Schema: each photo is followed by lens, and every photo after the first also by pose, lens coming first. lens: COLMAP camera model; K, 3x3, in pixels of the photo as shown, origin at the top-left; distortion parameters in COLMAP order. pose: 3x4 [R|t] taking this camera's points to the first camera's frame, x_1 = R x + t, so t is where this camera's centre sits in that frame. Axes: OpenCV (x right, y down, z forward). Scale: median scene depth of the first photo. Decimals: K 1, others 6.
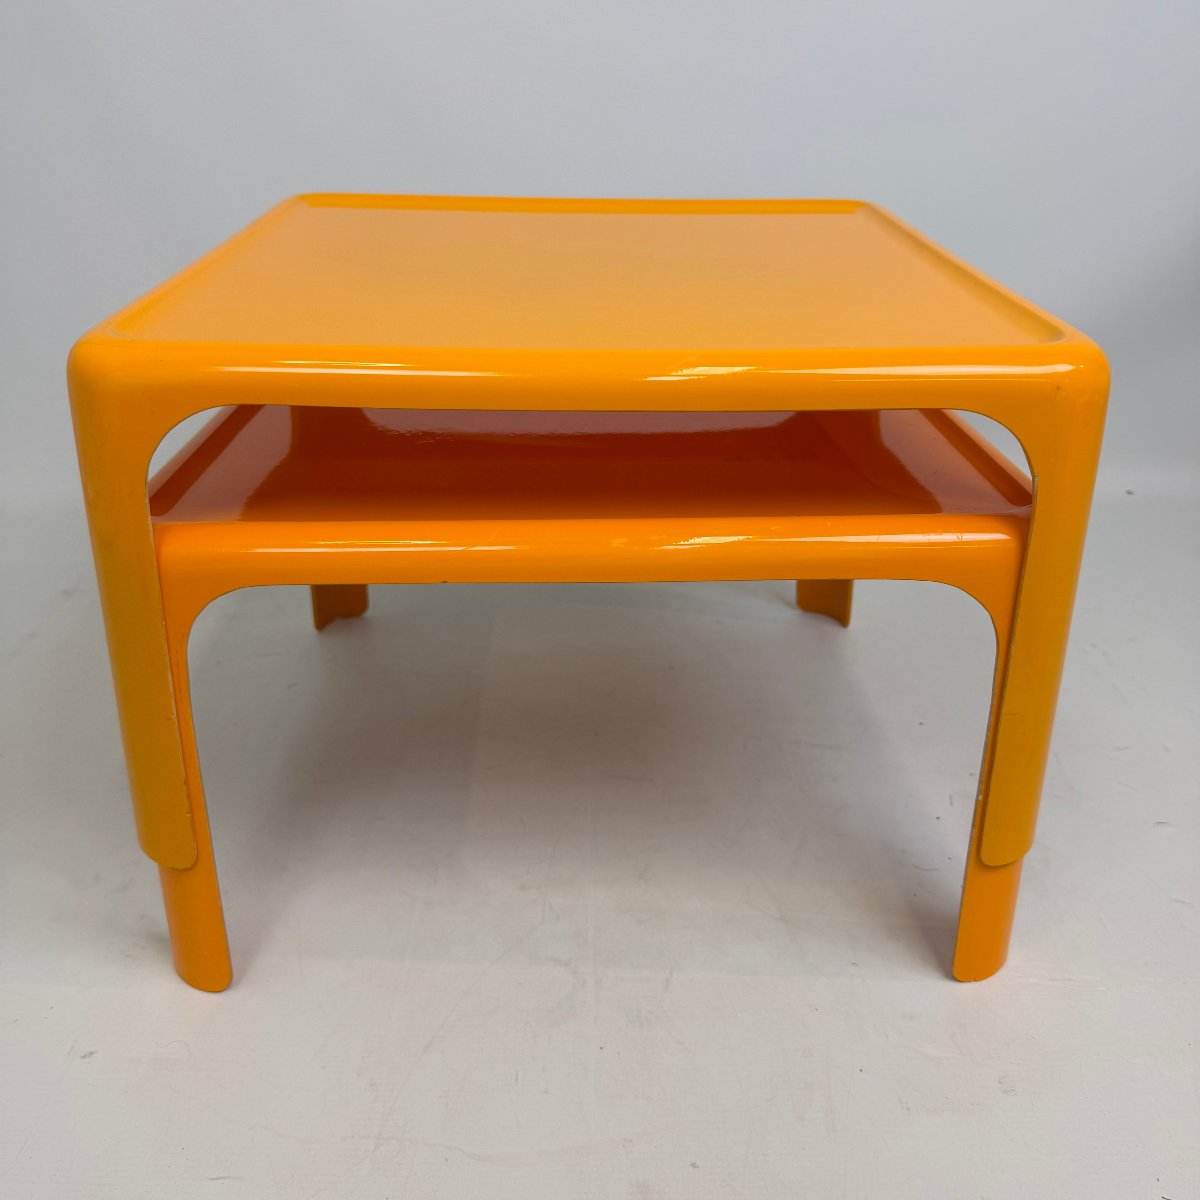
lens RADIAL K [[1149.3, 0, 582.5], [0, 1149.3, 609.8], [0, 0, 1]] dist [-0.031580, 0.000000]
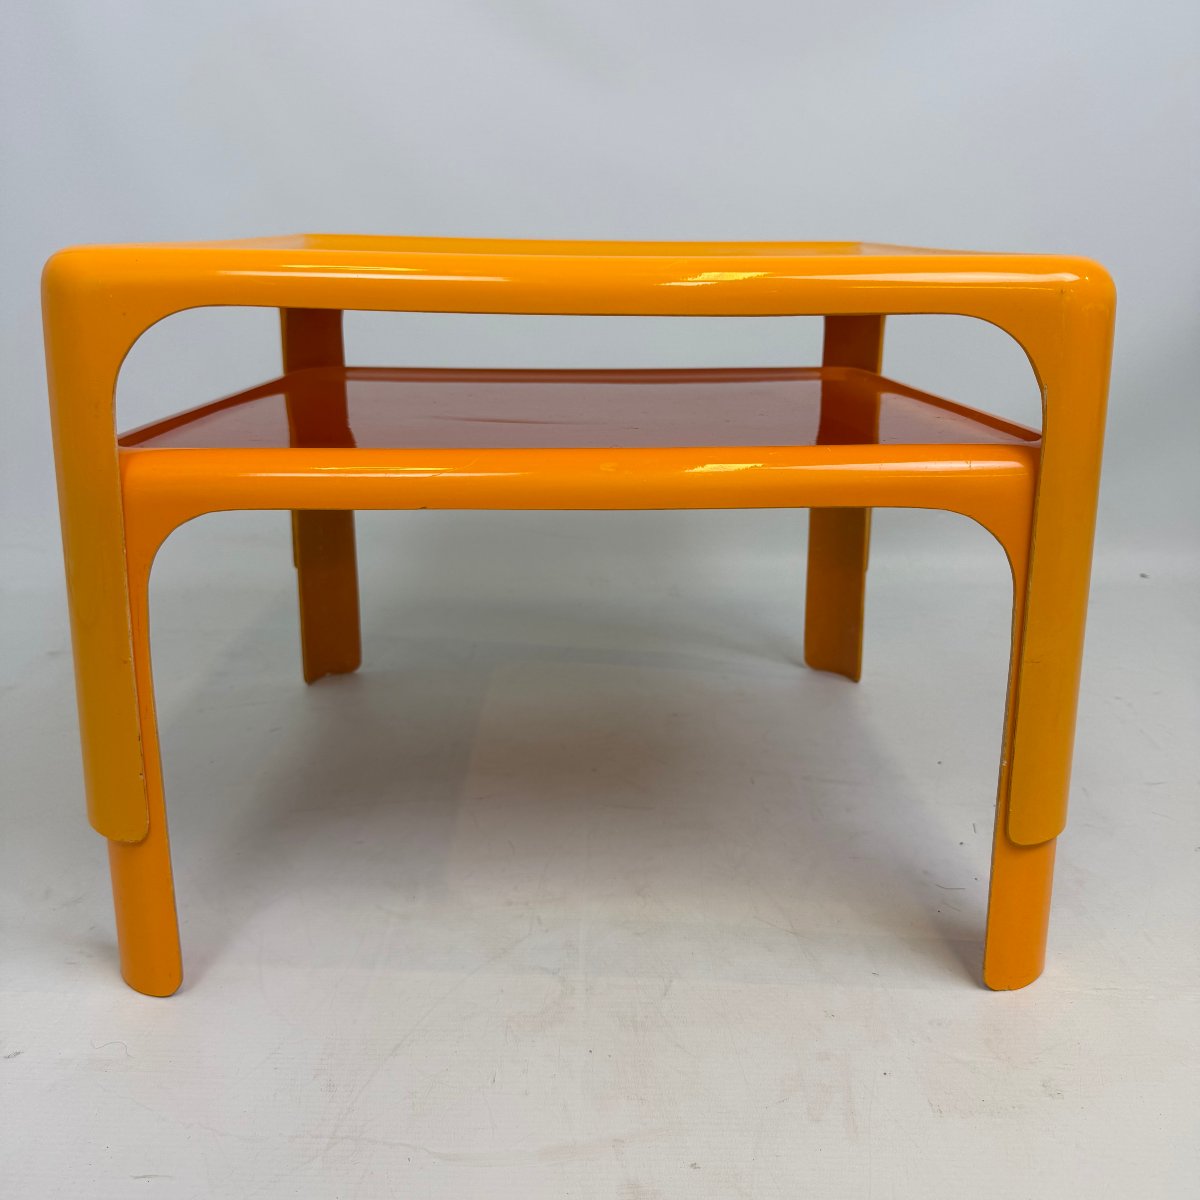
lens RADIAL K [[1149.3, 0, 590.3], [0, 1149.3, 625.4], [0, 0, 1]] dist [-0.031580, 0.000000]
pose [[0.999978, 0.003389, -0.005617, 0.020049], [-0.004212, 0.988104, -0.153731, 0.193179], [0.005029, 0.153751, 0.988097, 0.073926]]
